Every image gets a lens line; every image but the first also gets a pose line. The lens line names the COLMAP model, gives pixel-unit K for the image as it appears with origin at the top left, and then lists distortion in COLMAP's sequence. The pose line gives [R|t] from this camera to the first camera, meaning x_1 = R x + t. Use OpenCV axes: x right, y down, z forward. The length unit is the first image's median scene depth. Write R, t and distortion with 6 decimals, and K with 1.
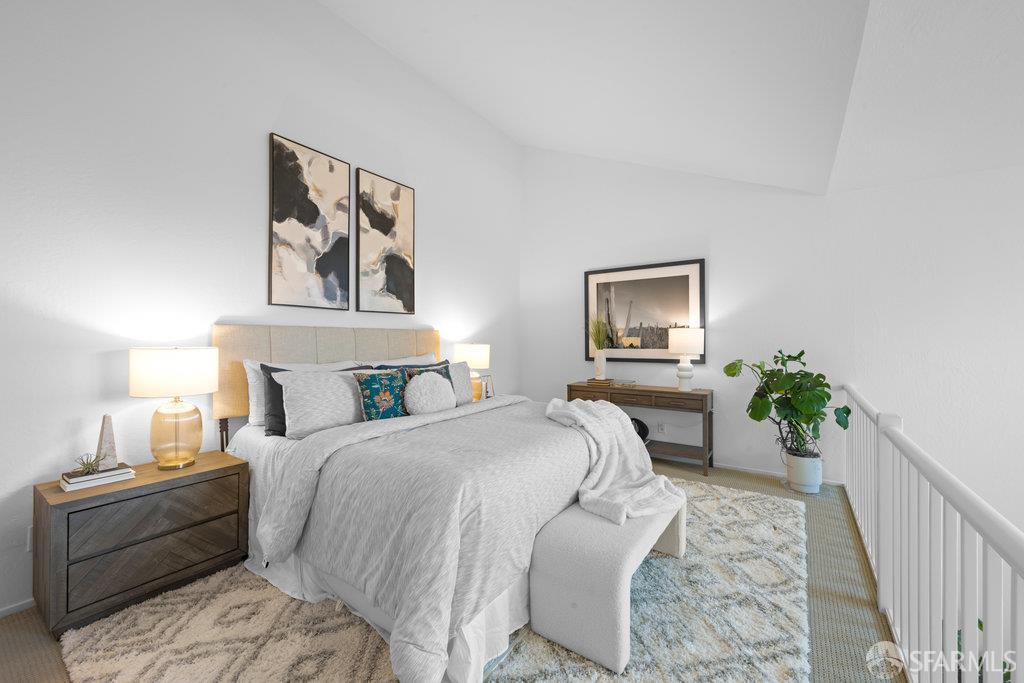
lens RADIAL K [[402.9, 0, 510.8], [0, 402.9, 340.8], [0, 0, 1]] dist [-0.001180, -0.000098]
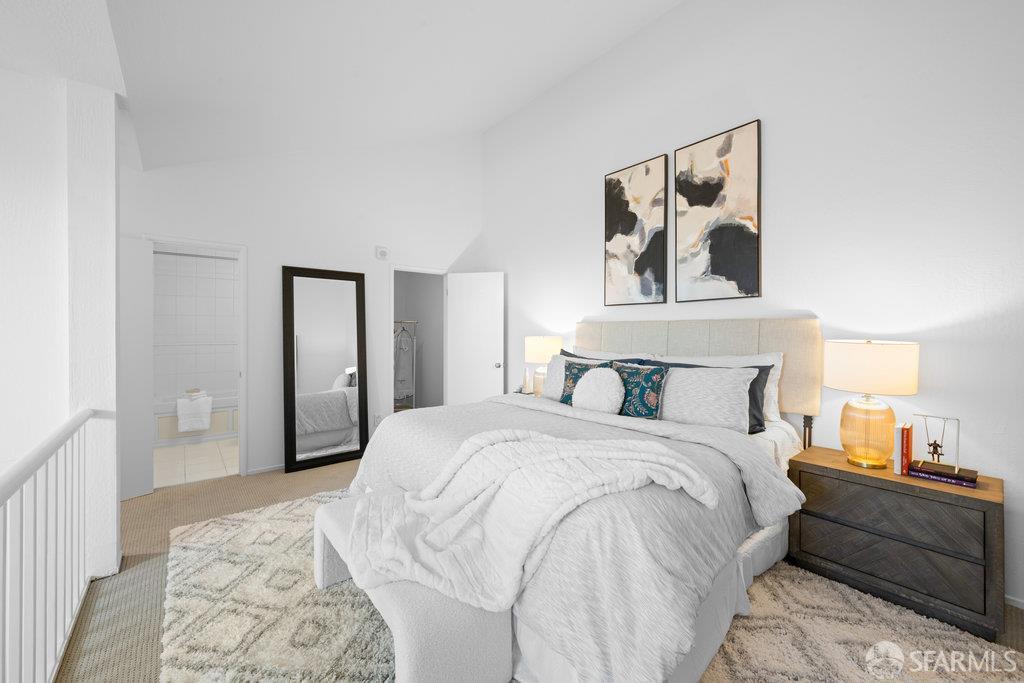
lens RADIAL K [[402.9, 0, 510.4], [0, 402.9, 335.1], [0, 0, 1]] dist [-0.001180, -0.000098]
pose [[-0.264851, 0.006246, -0.964269, 0.657433], [-0.004102, 0.999963, 0.007604, -0.002164], [0.964281, 0.005970, -0.264815, 0.904907]]
